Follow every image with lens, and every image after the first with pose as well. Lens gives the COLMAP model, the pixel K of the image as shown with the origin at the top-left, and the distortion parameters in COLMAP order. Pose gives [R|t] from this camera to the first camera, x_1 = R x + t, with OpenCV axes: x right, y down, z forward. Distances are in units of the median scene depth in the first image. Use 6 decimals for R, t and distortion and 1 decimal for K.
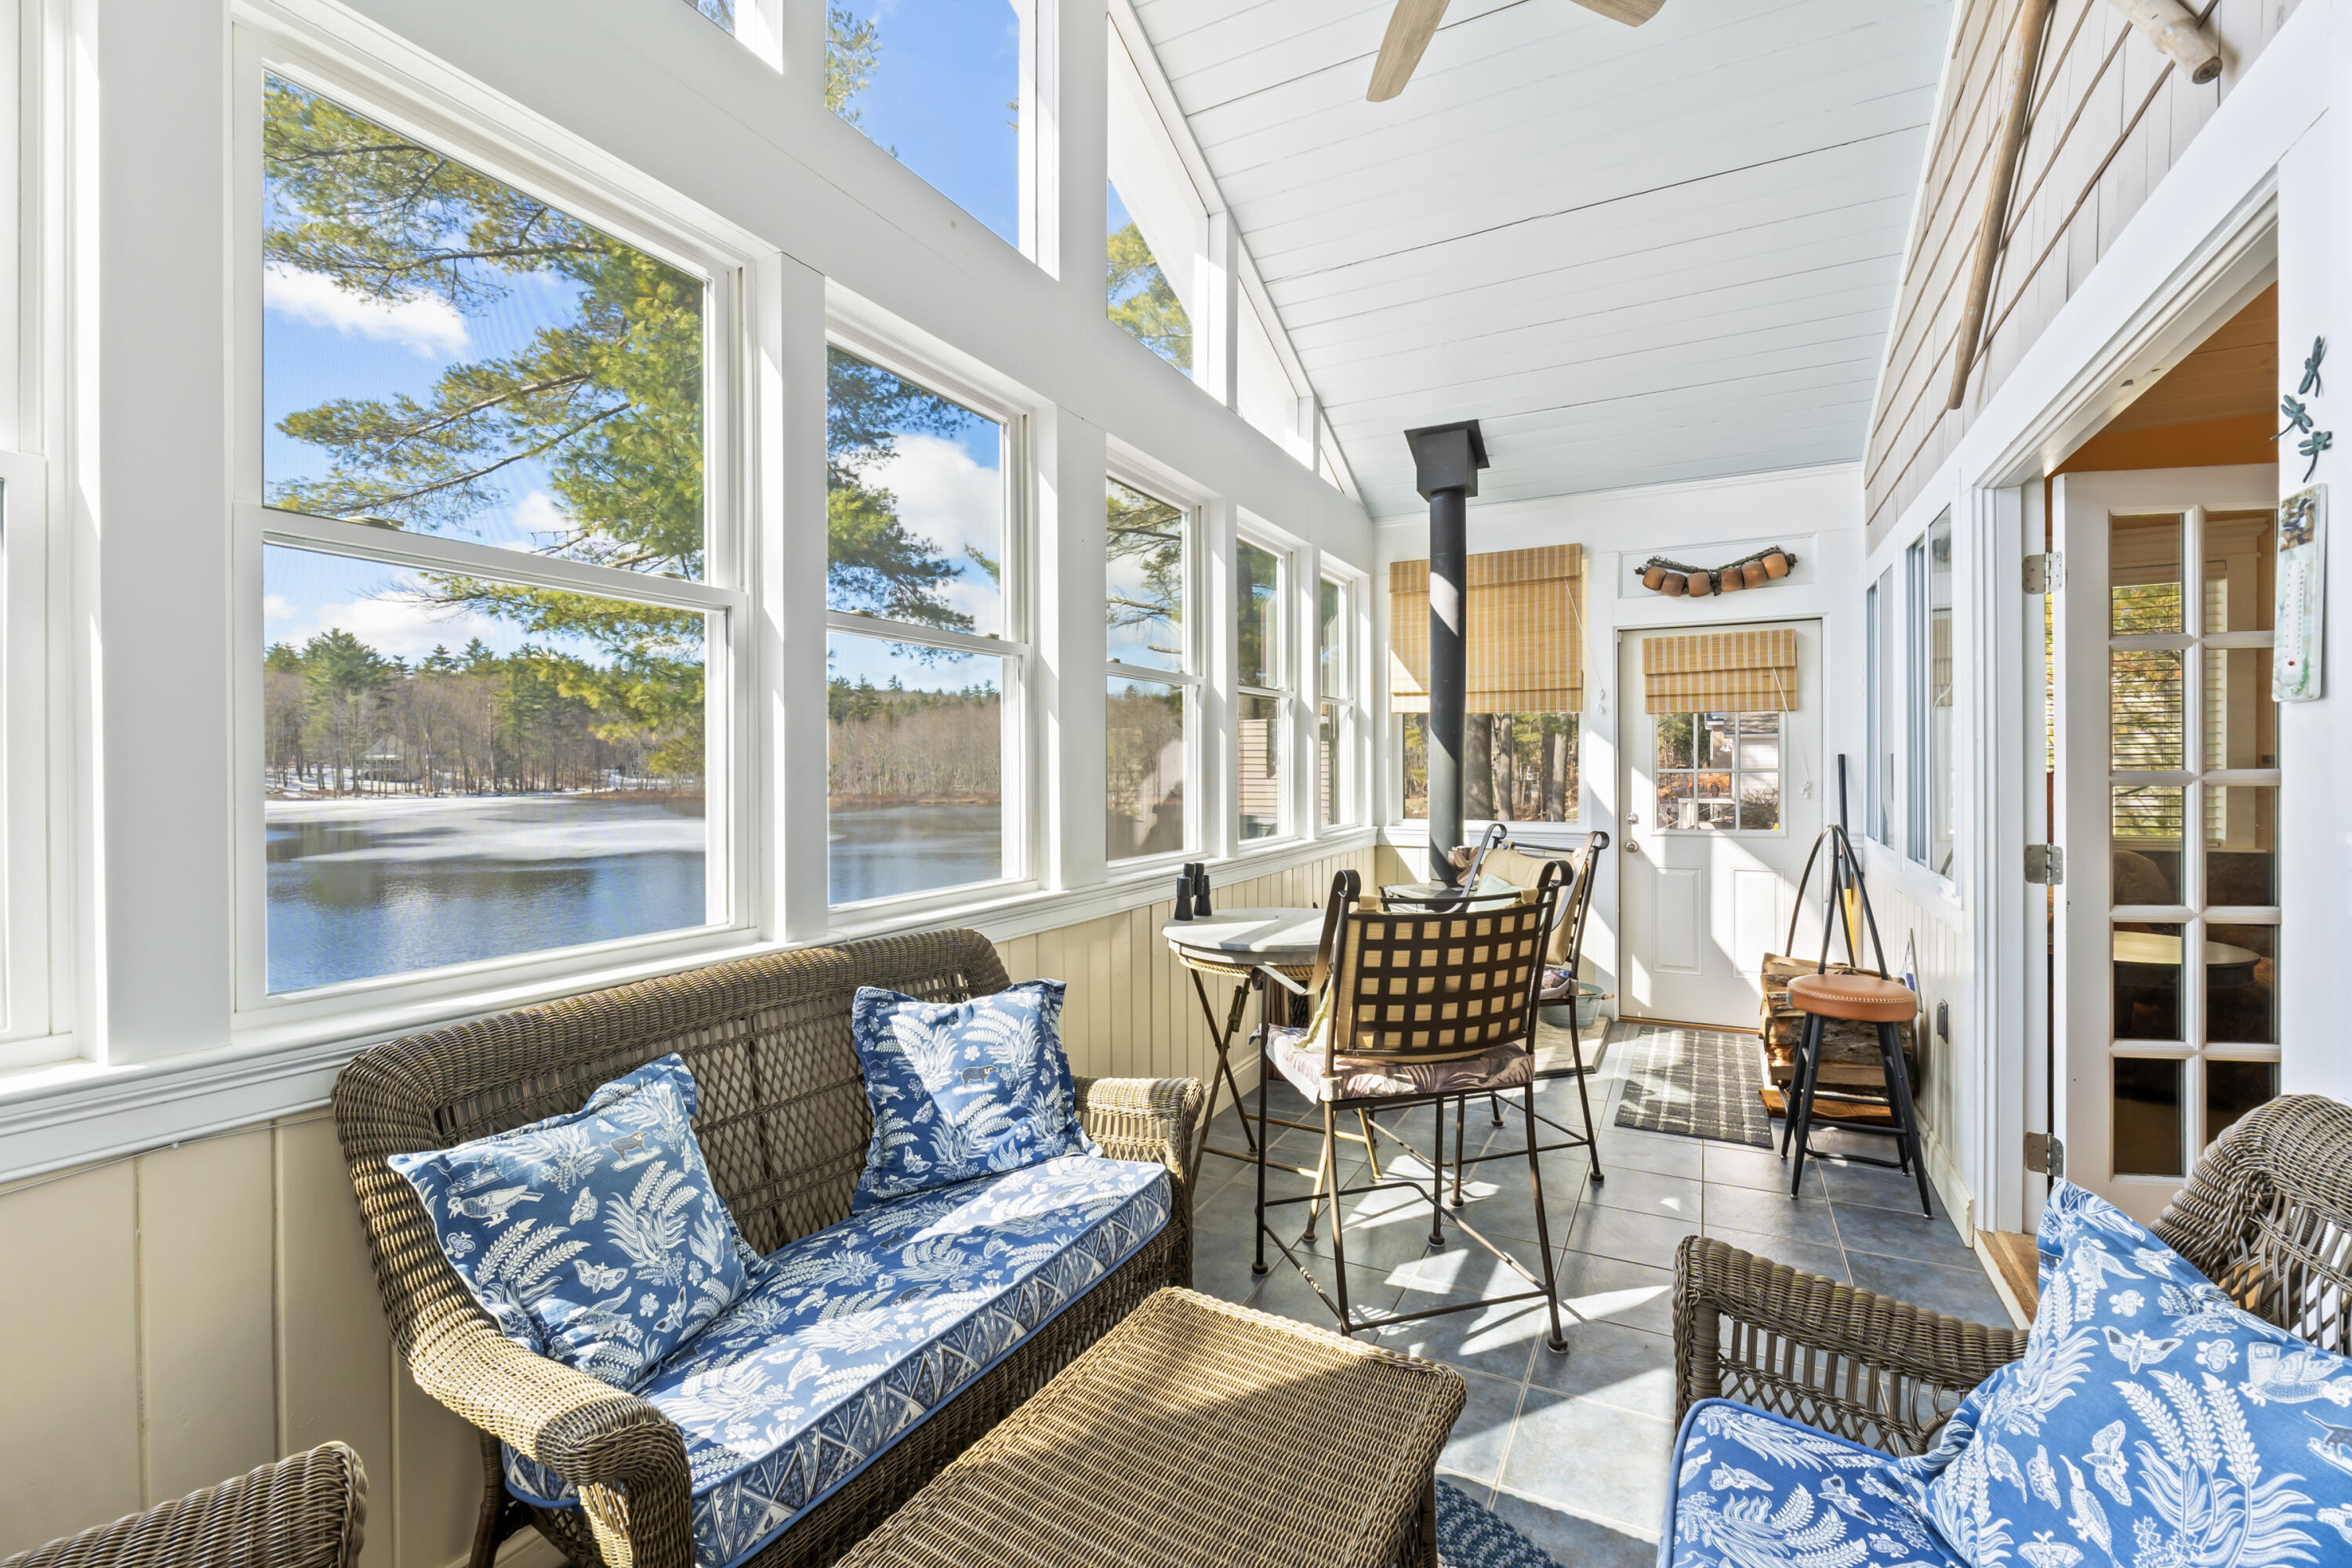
lens RADIAL K [[994.1, 0, 1181.4], [0, 994.1, 770.6], [0, 0, 1]] dist [-0.012122, 0.000482]
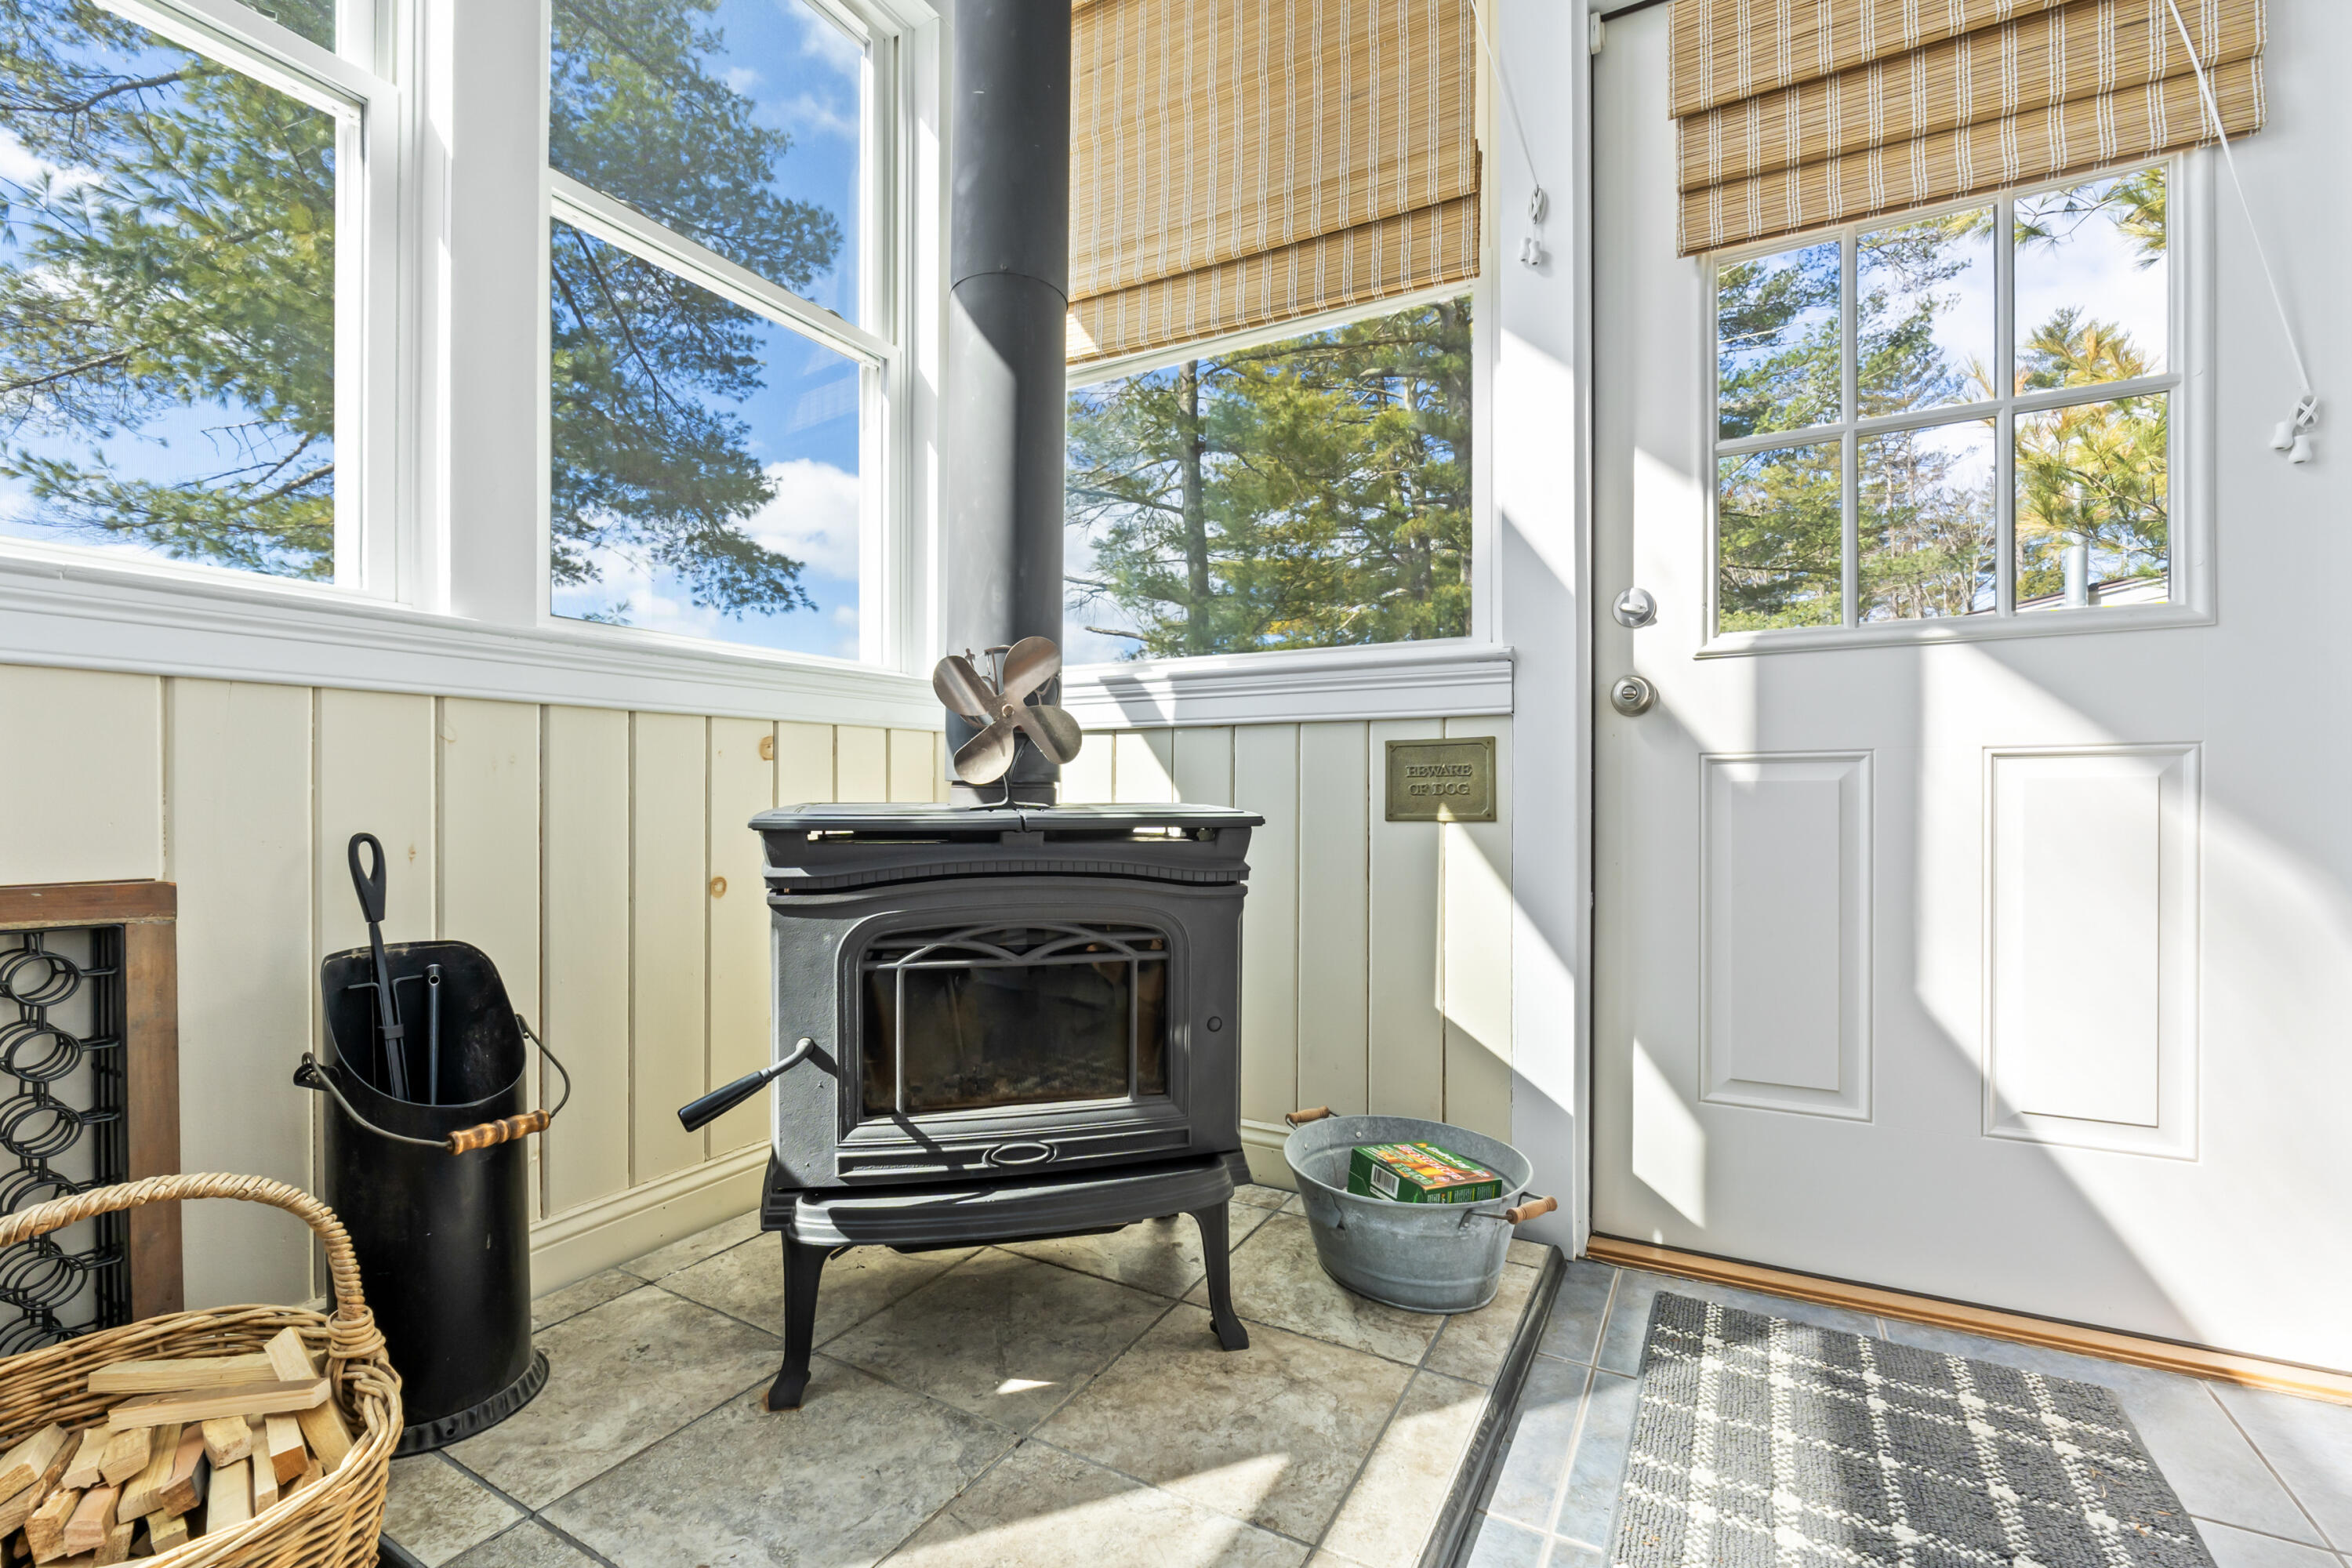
lens RADIAL K [[994.1, 0, 1167.1], [0, 994.1, 801.0], [0, 0, 1]] dist [-0.012122, 0.000482]
pose [[0.999263, 0.006730, -0.037798, 0.563254], [-0.006822, 0.999974, -0.002307, 0.196769], [0.037782, 0.002563, 0.999283, 1.203911]]
